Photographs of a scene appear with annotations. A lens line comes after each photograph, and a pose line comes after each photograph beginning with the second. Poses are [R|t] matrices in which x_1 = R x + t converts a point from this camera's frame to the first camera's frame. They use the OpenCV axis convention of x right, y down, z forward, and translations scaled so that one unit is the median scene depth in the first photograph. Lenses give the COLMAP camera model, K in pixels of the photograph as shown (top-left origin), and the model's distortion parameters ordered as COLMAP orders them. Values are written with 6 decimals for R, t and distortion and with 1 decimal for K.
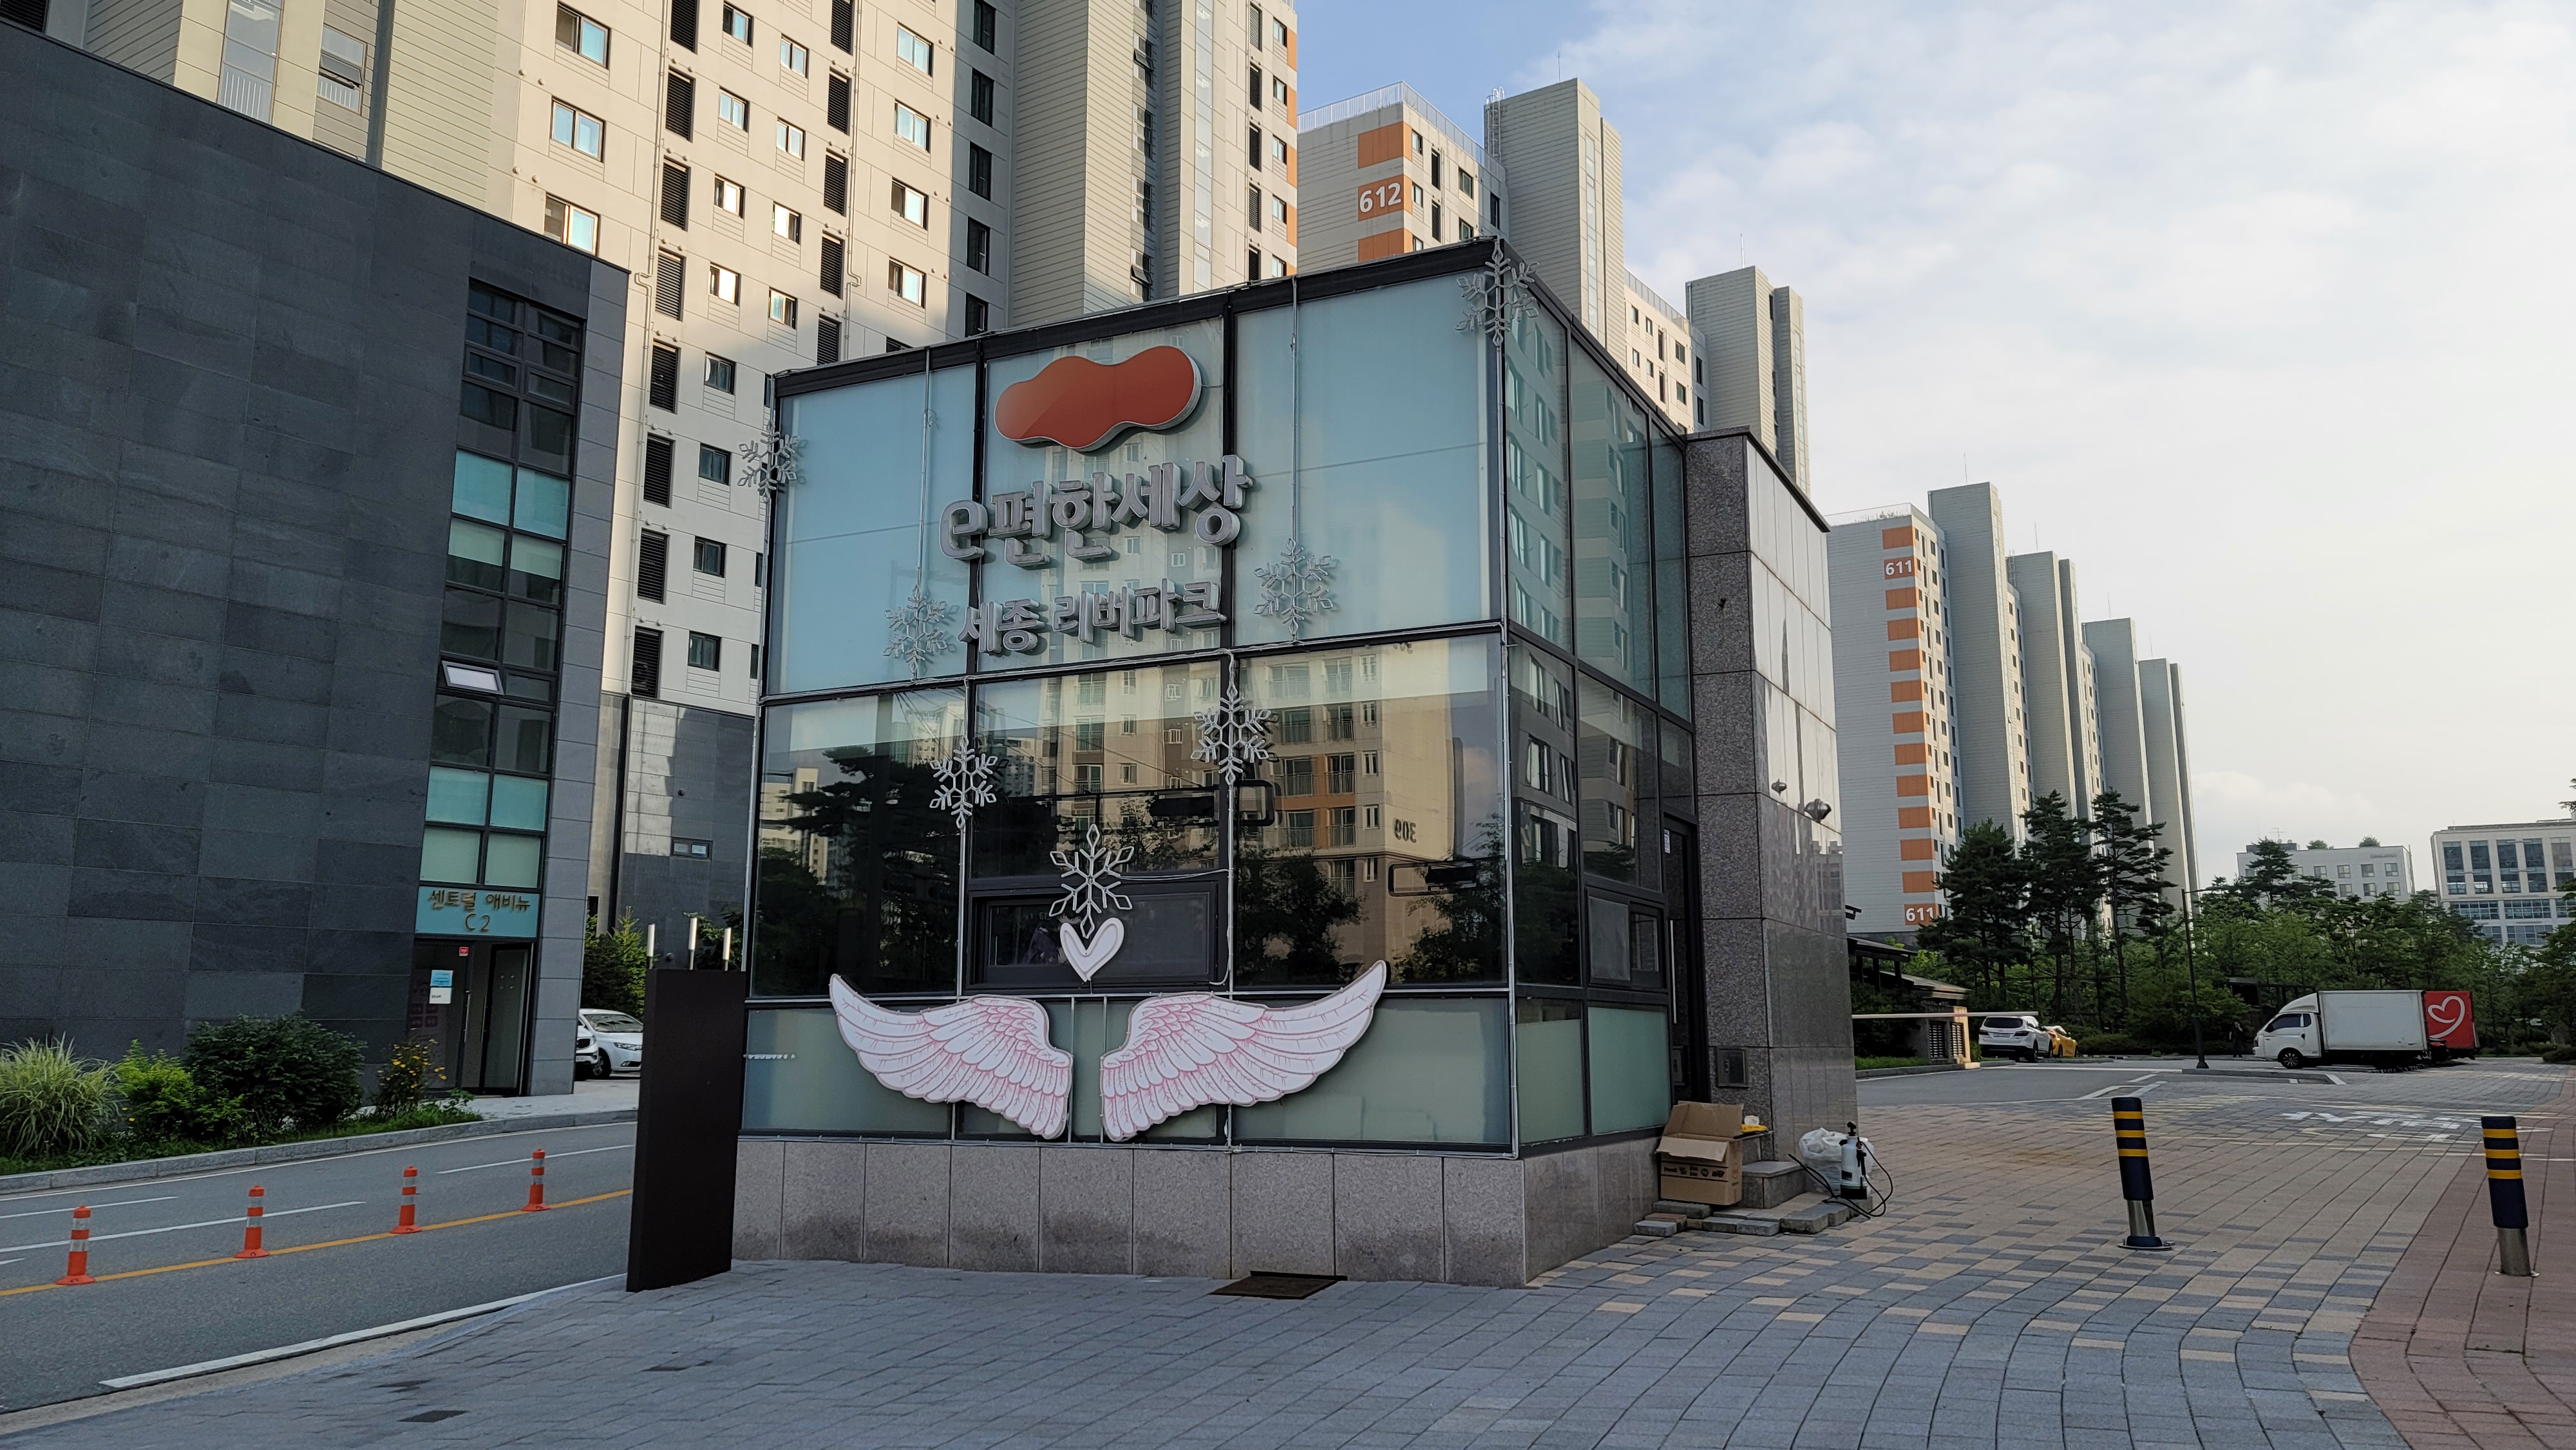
lens RADIAL K [[1887.3, 0, 1317.6], [0, 1887.3, 691.8], [0, 0, 1]] dist [0.079851, -0.062786]
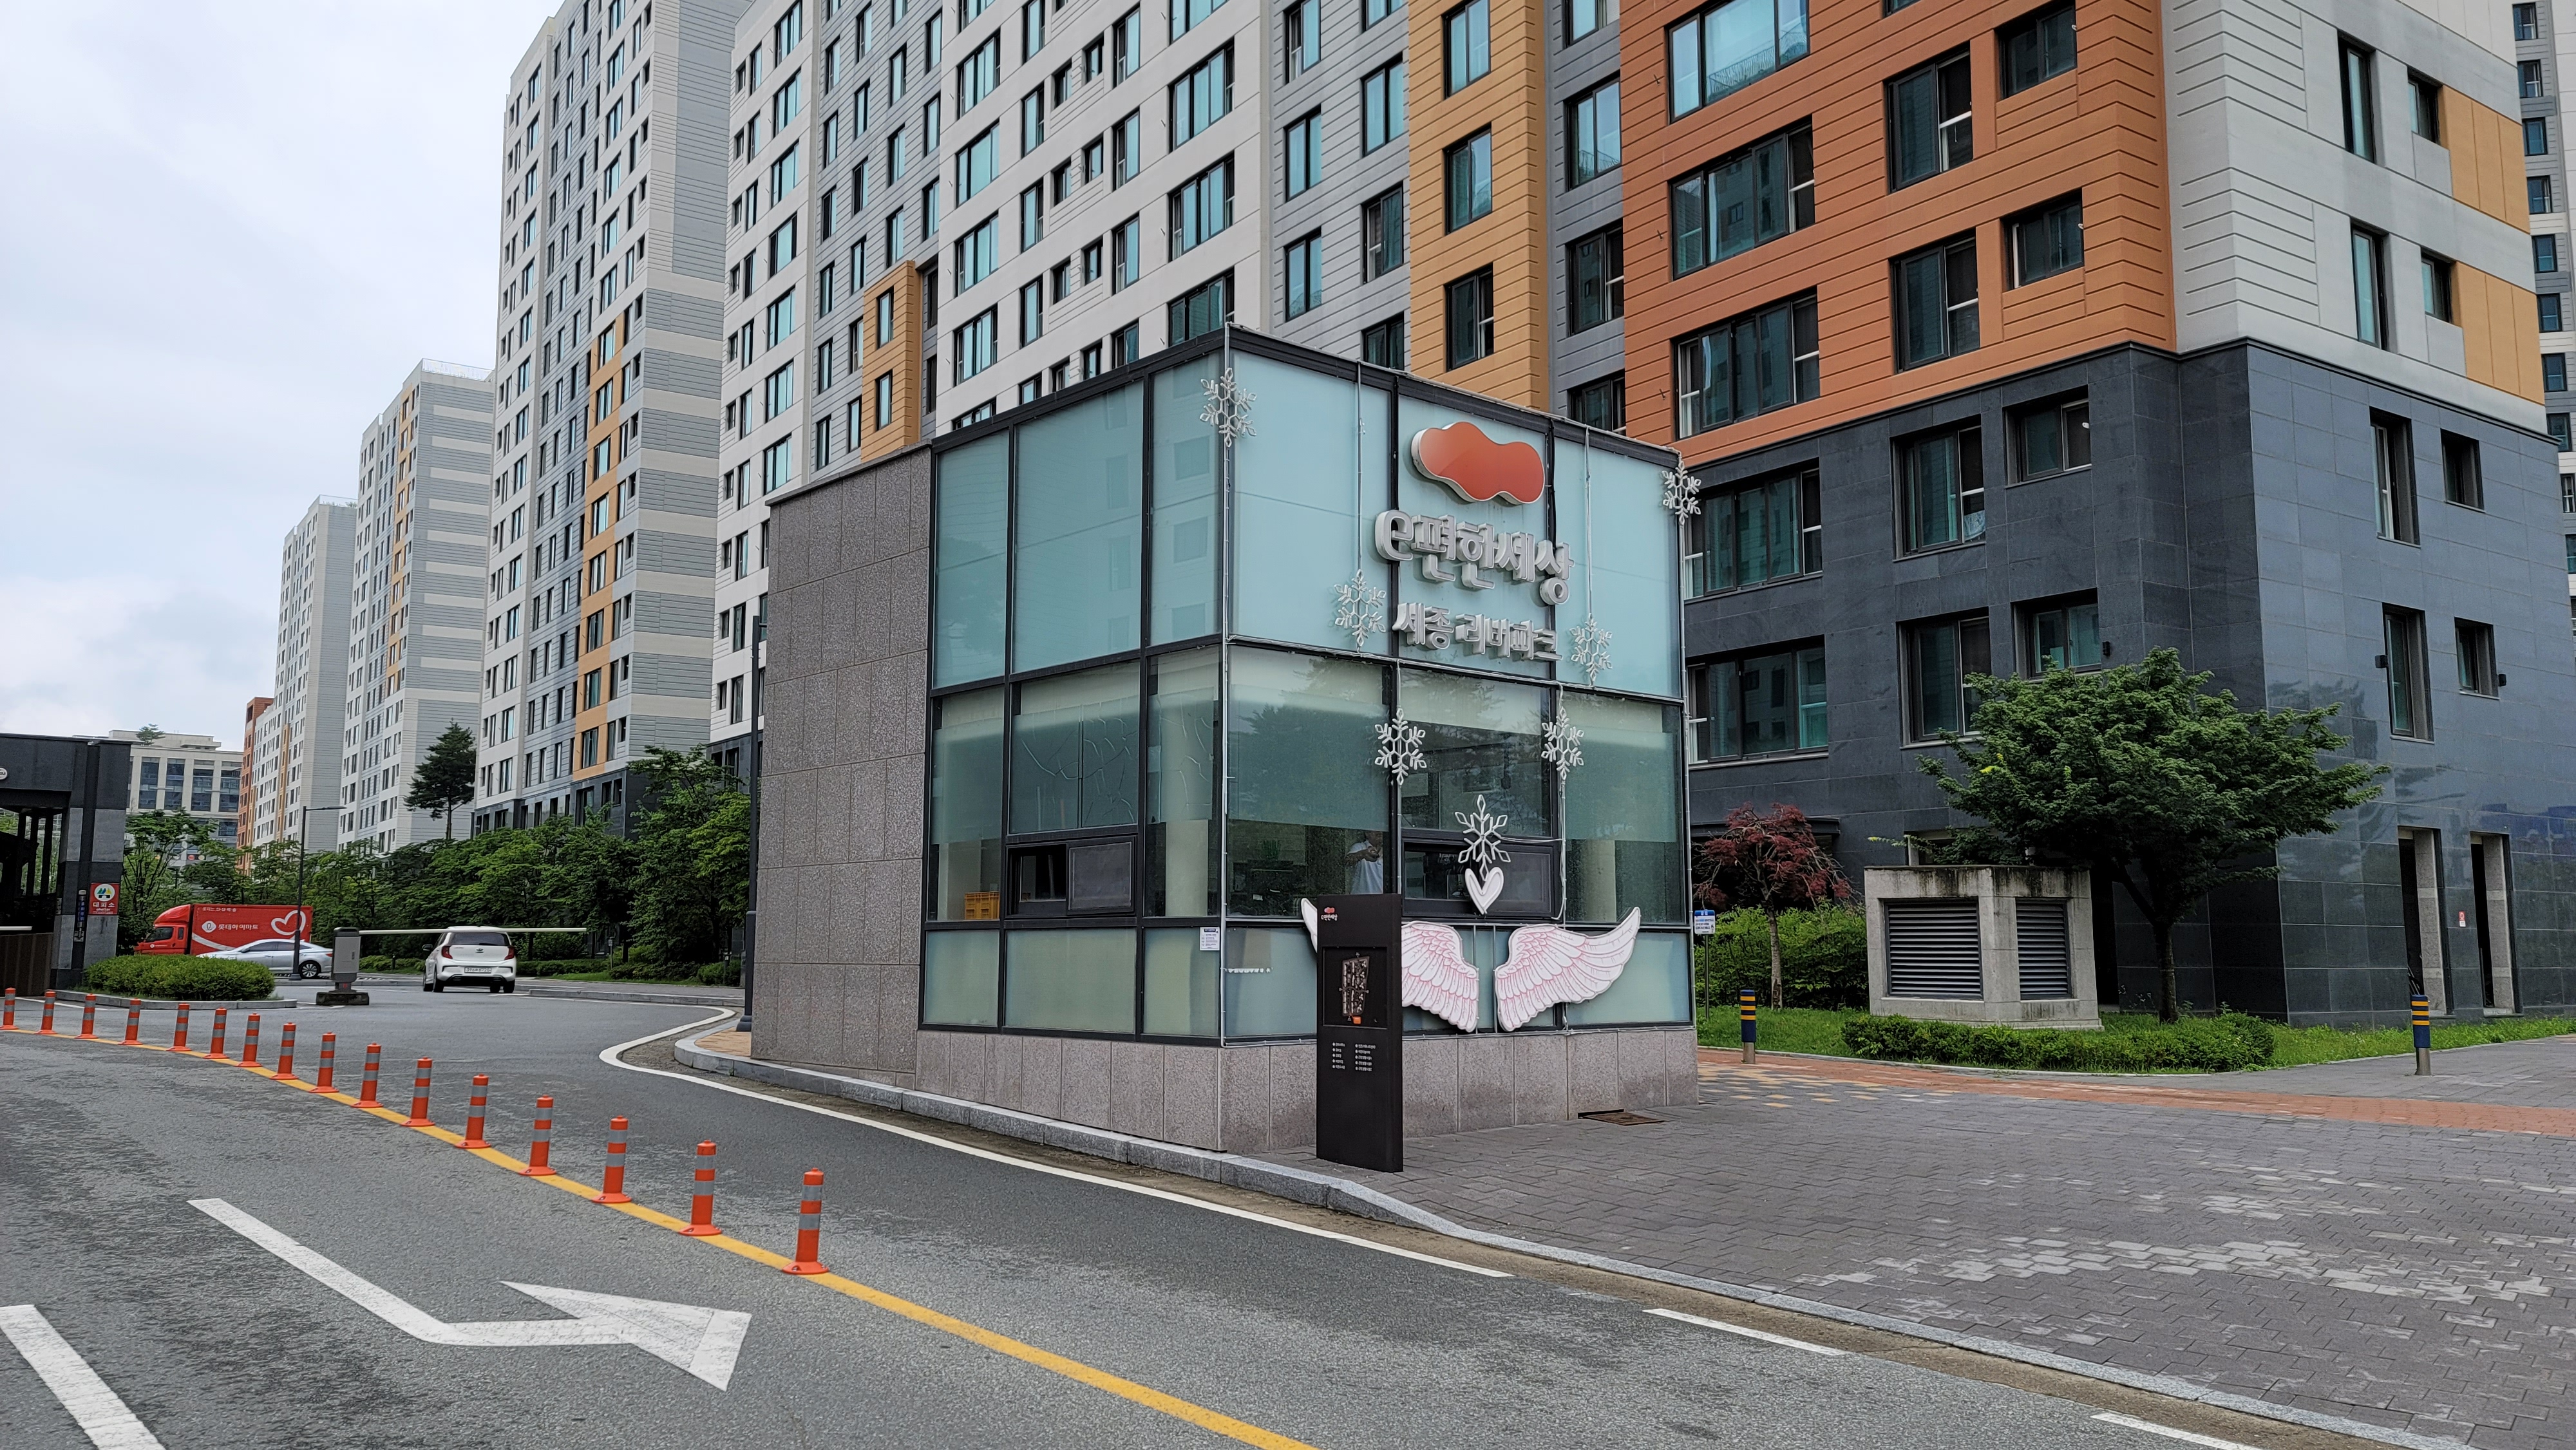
lens RADIAL K [[1887.3, 0, 1276.2], [0, 1887.3, 723.0], [0, 0, 1]] dist [0.079851, -0.062786]
pose [[0.384899, 0.113553, 0.915947, -1.344249], [-0.169674, 0.984195, -0.050713, 0.108587], [-0.907229, -0.135893, 0.398082, 0.597583]]
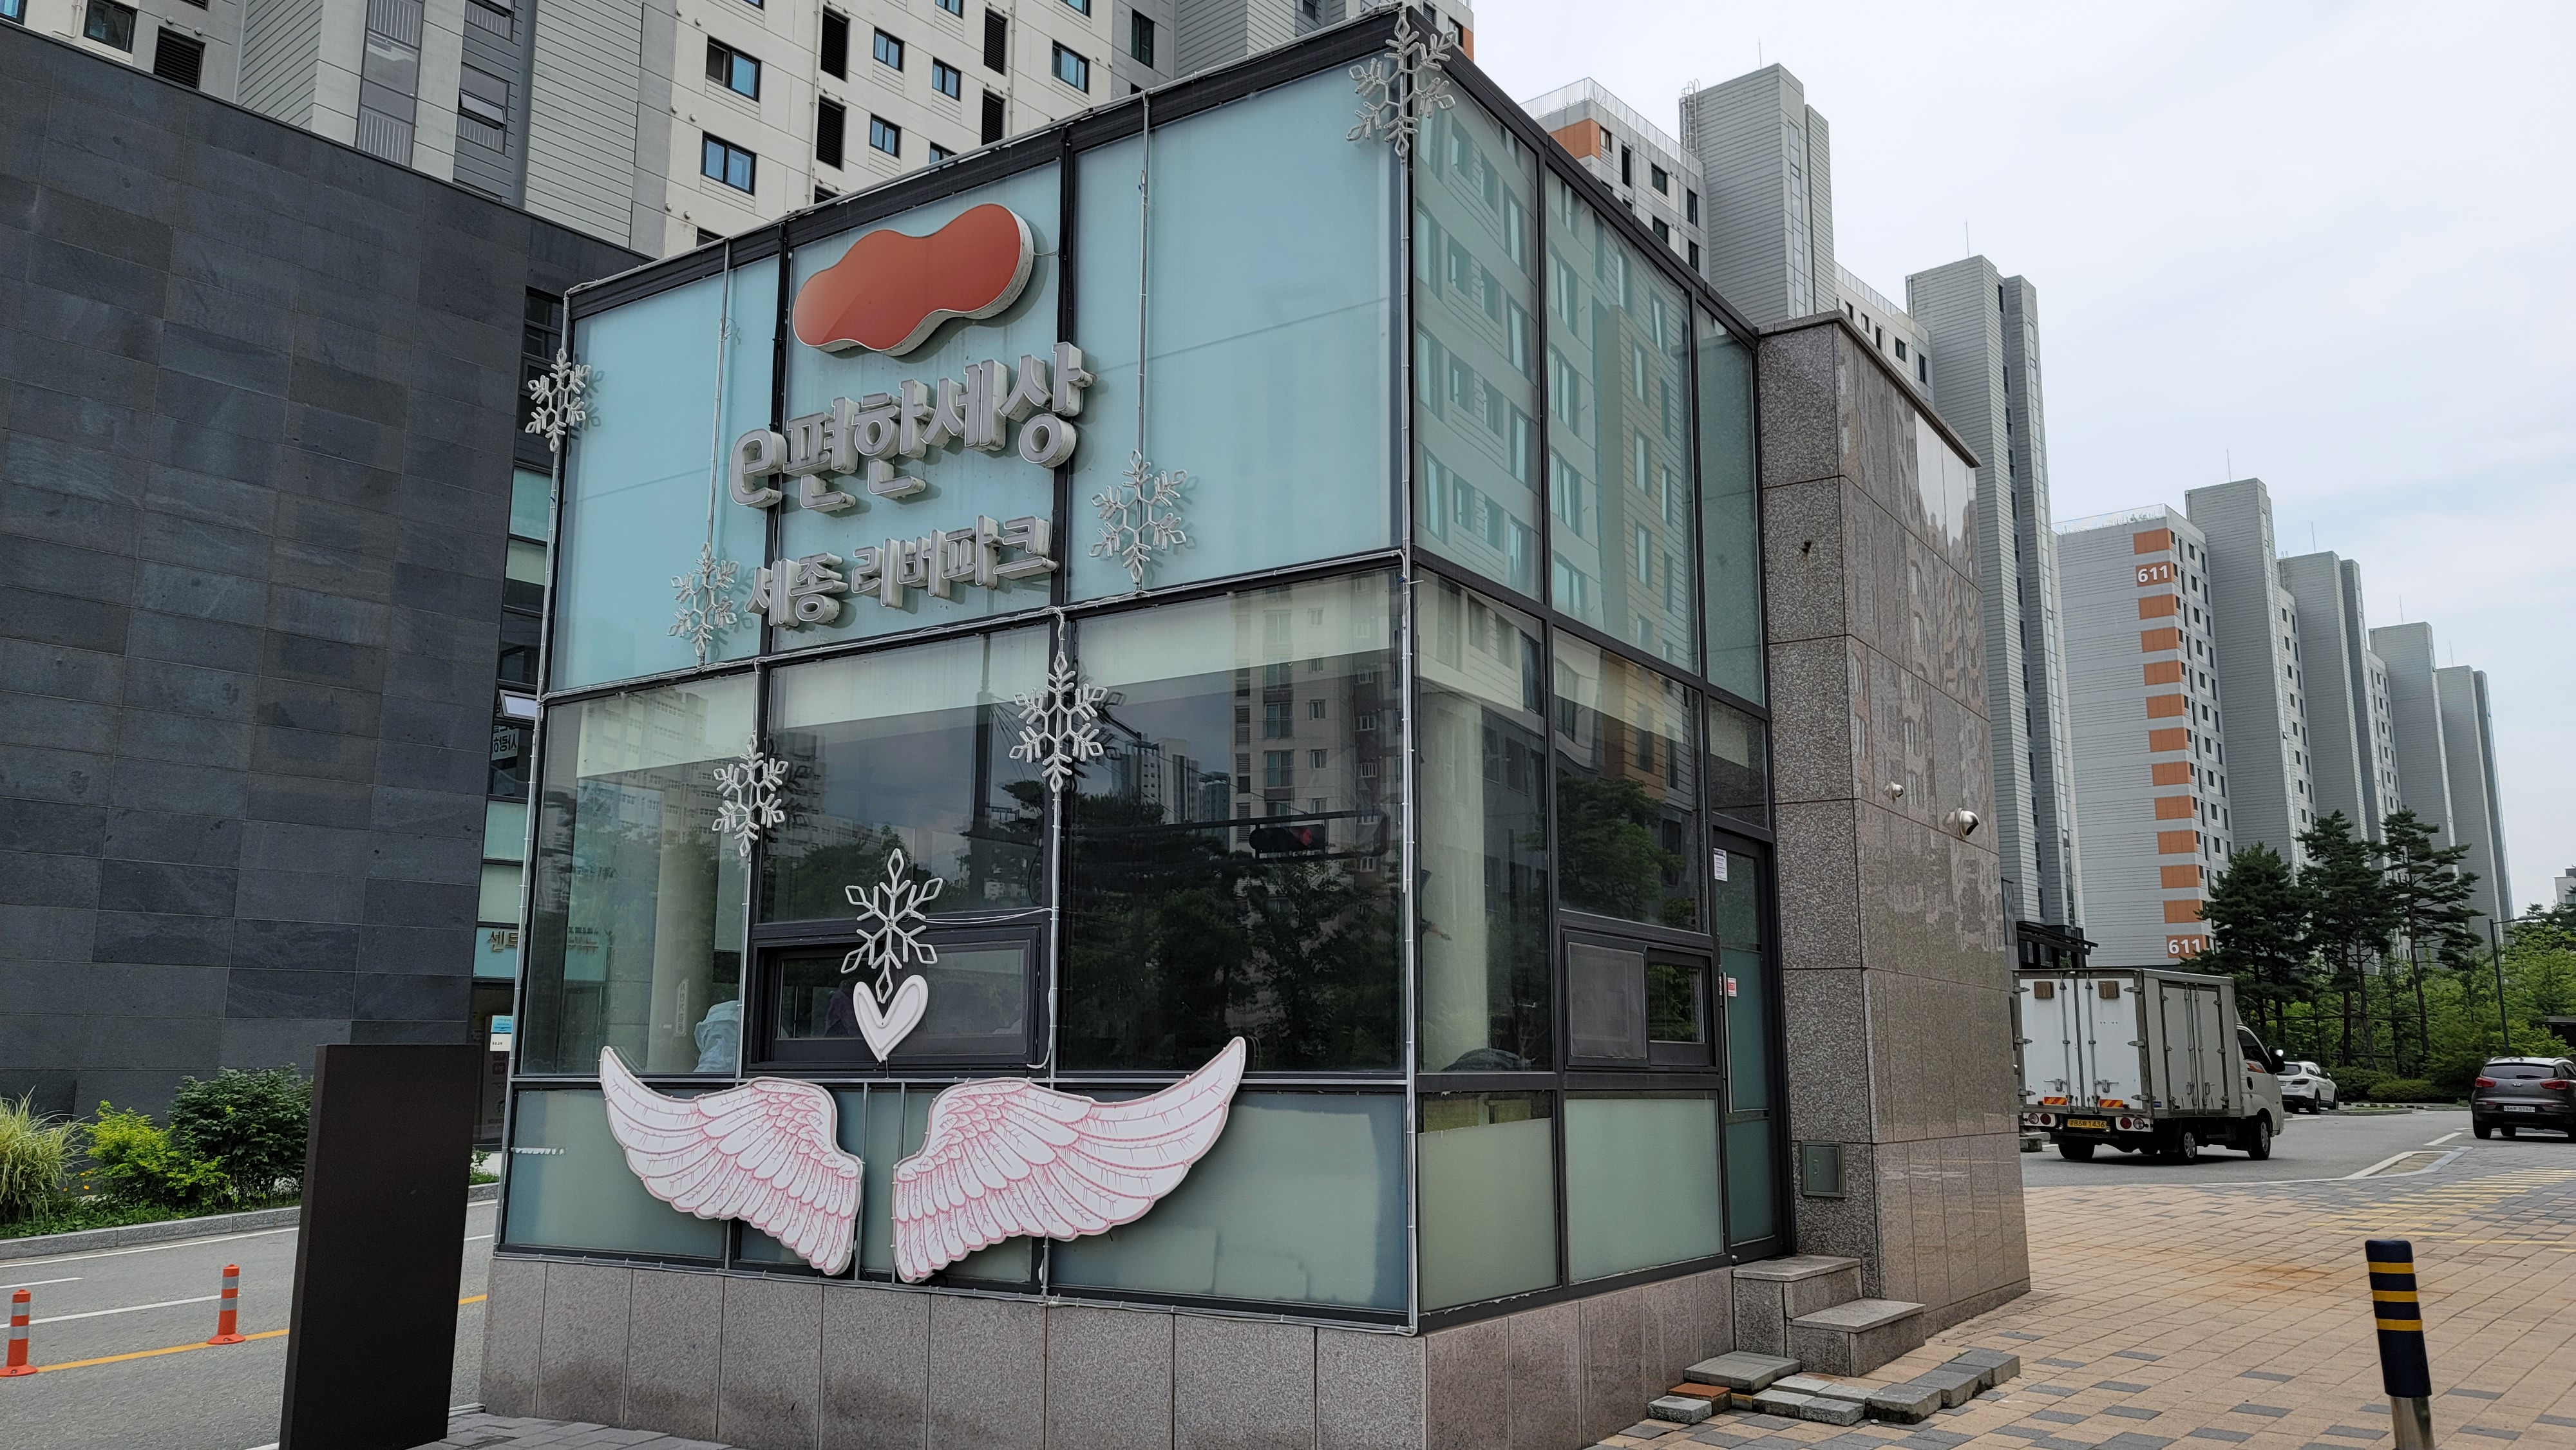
lens RADIAL K [[1887.3, 0, 1283.3], [0, 1887.3, 726.3], [0, 0, 1]] dist [0.079851, -0.062786]
pose [[0.990781, -0.019686, -0.134037, 0.129861], [0.019765, 0.999804, -0.000745, 0.024598], [0.134026, -0.001911, 0.990976, 0.273540]]
